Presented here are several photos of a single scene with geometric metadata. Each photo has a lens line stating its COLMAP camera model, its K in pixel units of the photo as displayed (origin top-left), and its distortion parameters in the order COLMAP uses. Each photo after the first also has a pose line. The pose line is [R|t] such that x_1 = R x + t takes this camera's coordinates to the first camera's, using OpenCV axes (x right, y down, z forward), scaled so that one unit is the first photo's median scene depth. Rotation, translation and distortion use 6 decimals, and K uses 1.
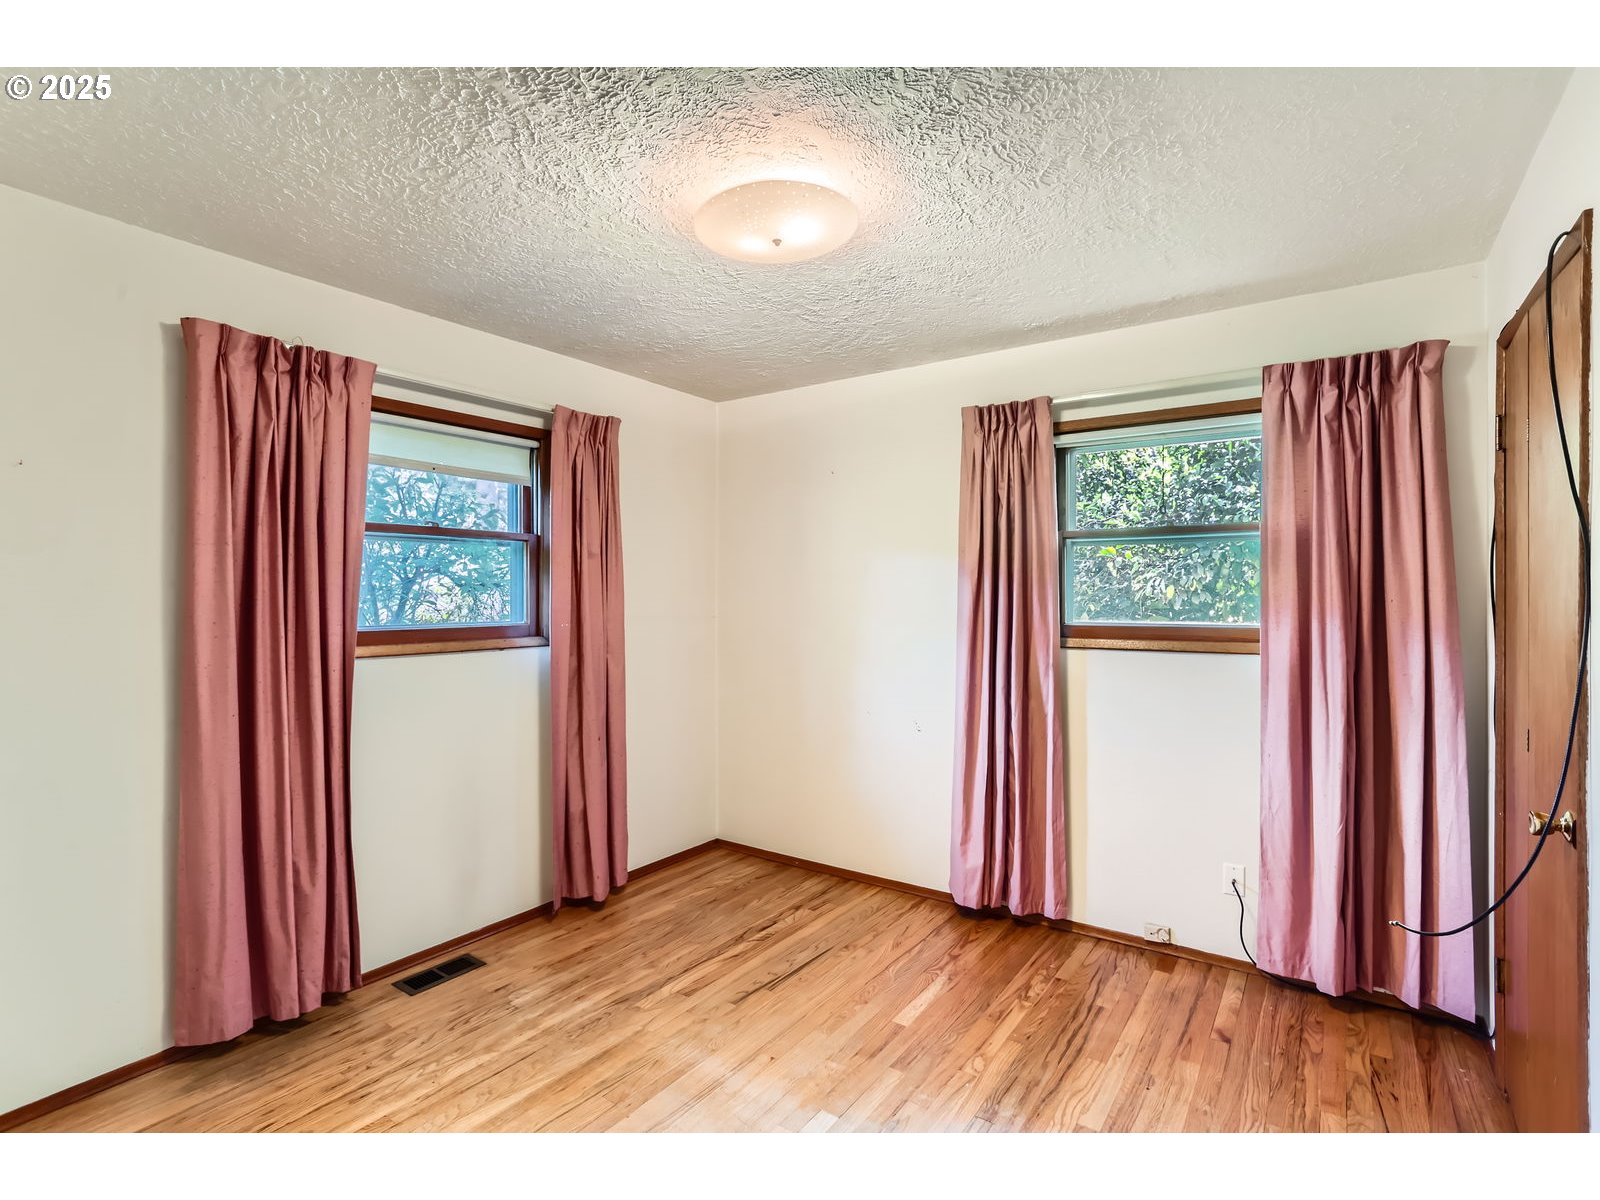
lens RADIAL K [[778.9, 0, 806.2], [0, 778.9, 598.8], [0, 0, 1]] dist [0.001204, 0.000708]
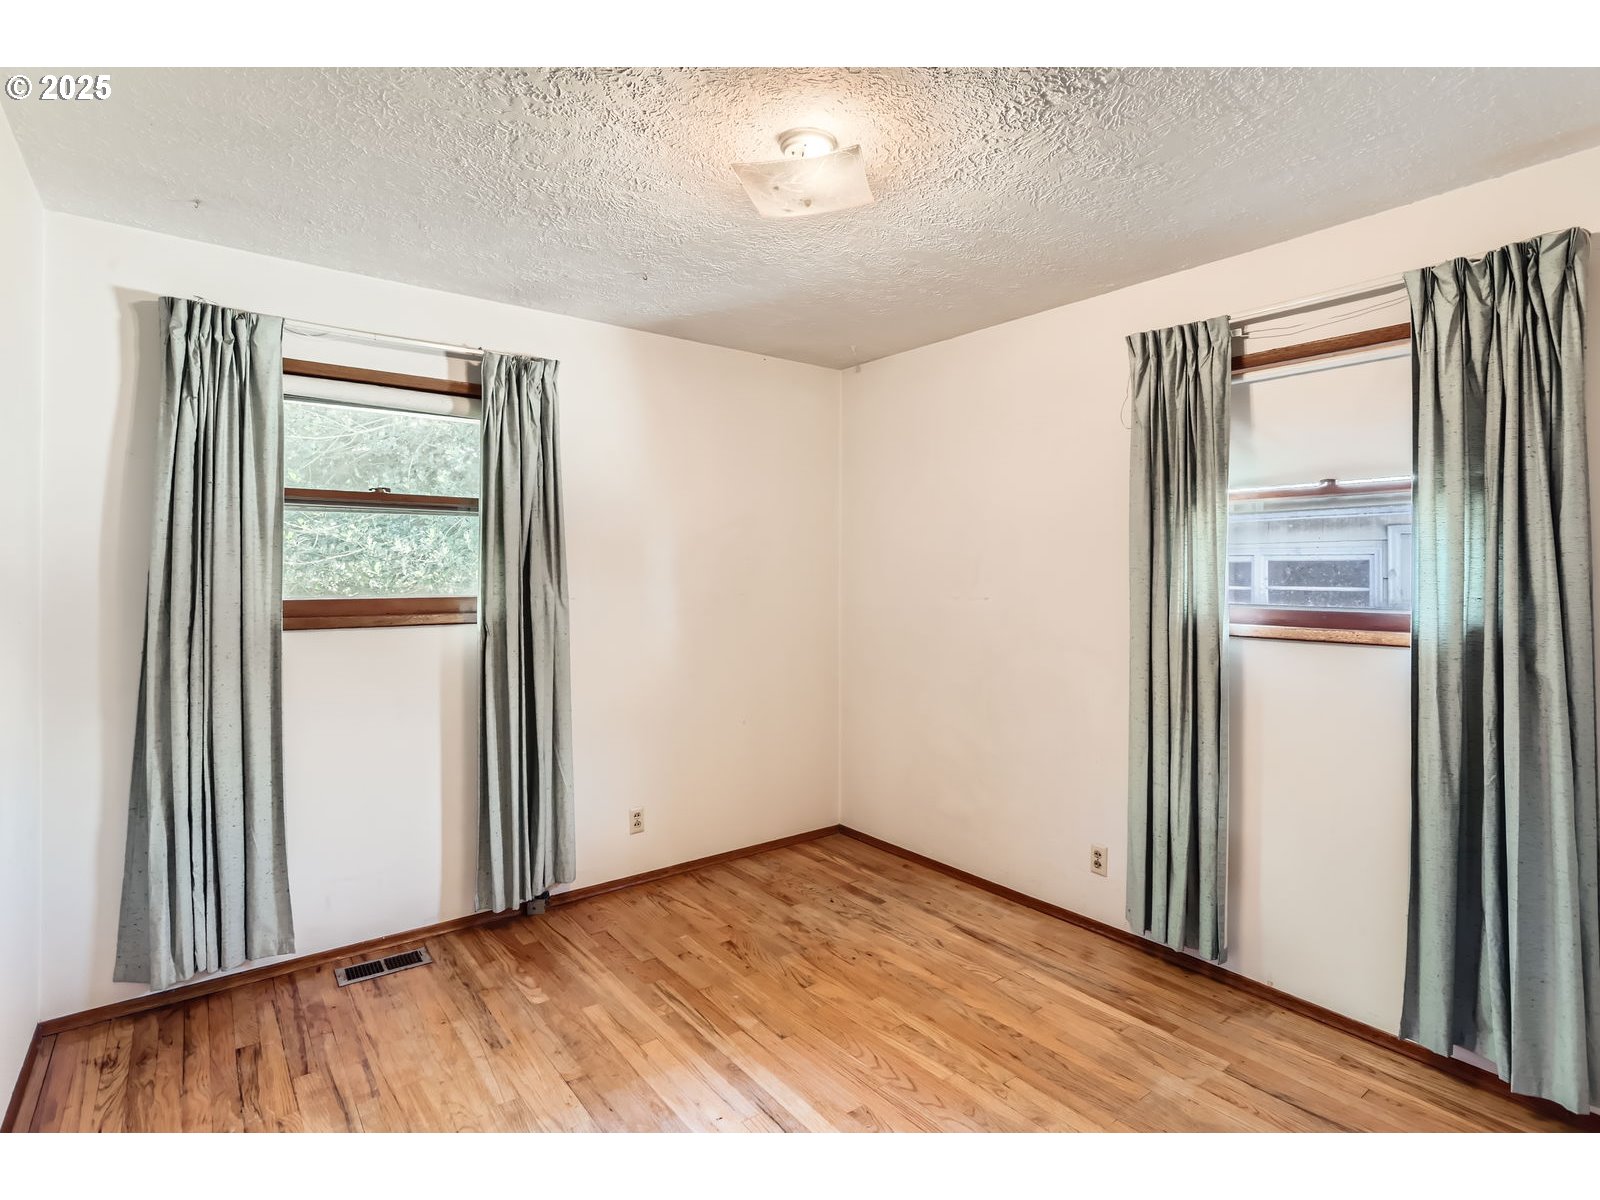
lens RADIAL K [[778.9, 0, 806.2], [0, 778.9, 598.8], [0, 0, 1]] dist [0.001204, 0.000708]
pose [[0.957816, 0.002751, -0.287369, 0.286178], [0.008167, 0.999290, 0.036786, 0.000586], [0.287266, -0.037581, 0.957113, 0.241117]]
